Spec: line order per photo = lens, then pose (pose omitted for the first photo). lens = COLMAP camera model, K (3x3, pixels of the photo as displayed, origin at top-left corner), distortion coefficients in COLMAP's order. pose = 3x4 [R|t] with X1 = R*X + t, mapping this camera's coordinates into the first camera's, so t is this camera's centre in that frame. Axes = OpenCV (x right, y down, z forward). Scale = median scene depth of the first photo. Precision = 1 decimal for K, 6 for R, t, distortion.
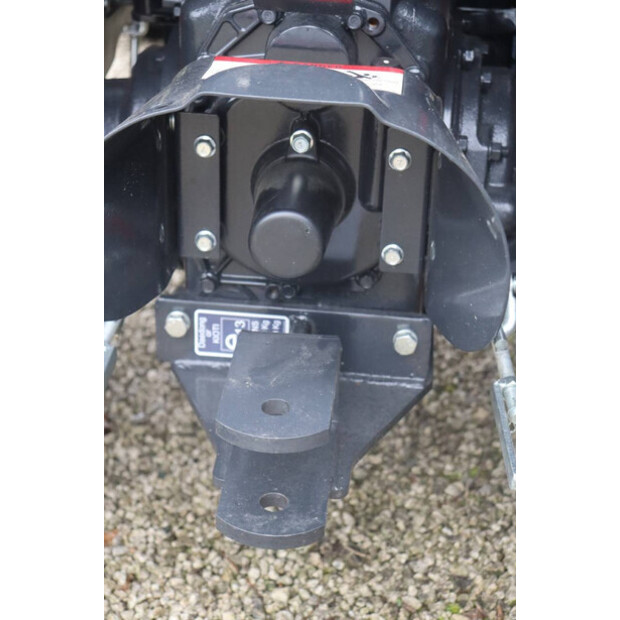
lens RADIAL K [[1204.7, 0, 308.6], [0, 1204.7, 310.2], [0, 0, 1]] dist [0.236682, 0.000000]
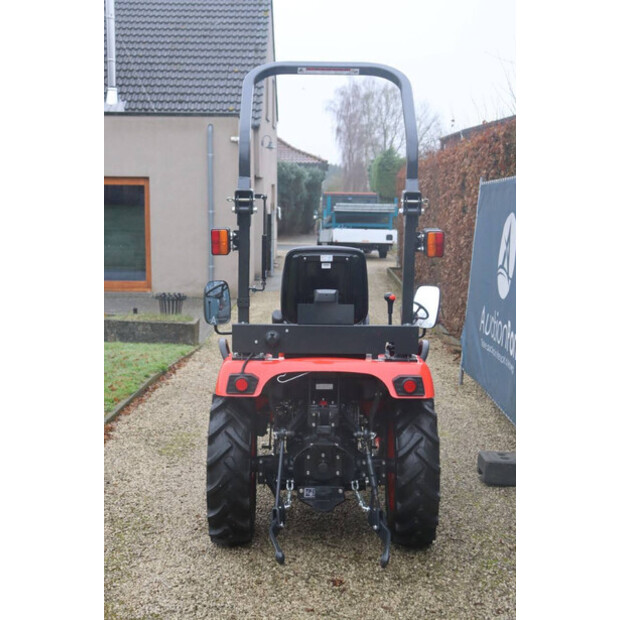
lens RADIAL K [[957.7, 0, 310.3], [0, 957.7, 310.6], [0, 0, 1]] dist [0.134014, 0.000000]
pose [[0.994083, -0.031660, 0.103904, -0.455343], [0.072268, 0.906915, -0.415070, 1.008045], [-0.081091, 0.420123, 0.903837, -3.121233]]
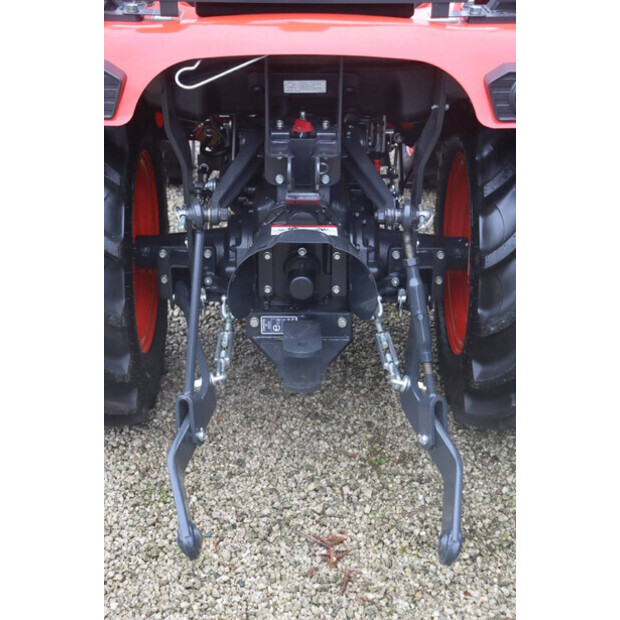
lens RADIAL K [[972.7, 0, 306.6], [0, 972.7, 307.7], [0, 0, 1]] dist [0.030961, 0.000000]
pose [[0.994514, -0.069502, 0.078181, -0.138074], [0.072677, 0.996611, -0.038521, 0.060040], [-0.075239, 0.043992, 0.996195, -0.956230]]
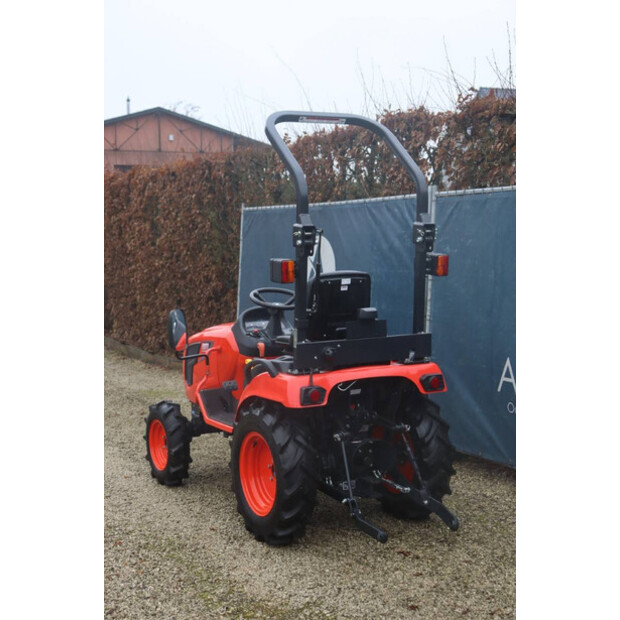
lens RADIAL K [[957.7, 0, 312.4], [0, 957.7, 314.9], [0, 0, 1]] dist [0.134014, 0.000000]
pose [[0.824073, -0.094610, 0.558528, -2.734803], [0.326053, 0.885482, -0.331077, 0.777756], [-0.463243, 0.454941, 0.760549, -2.980929]]
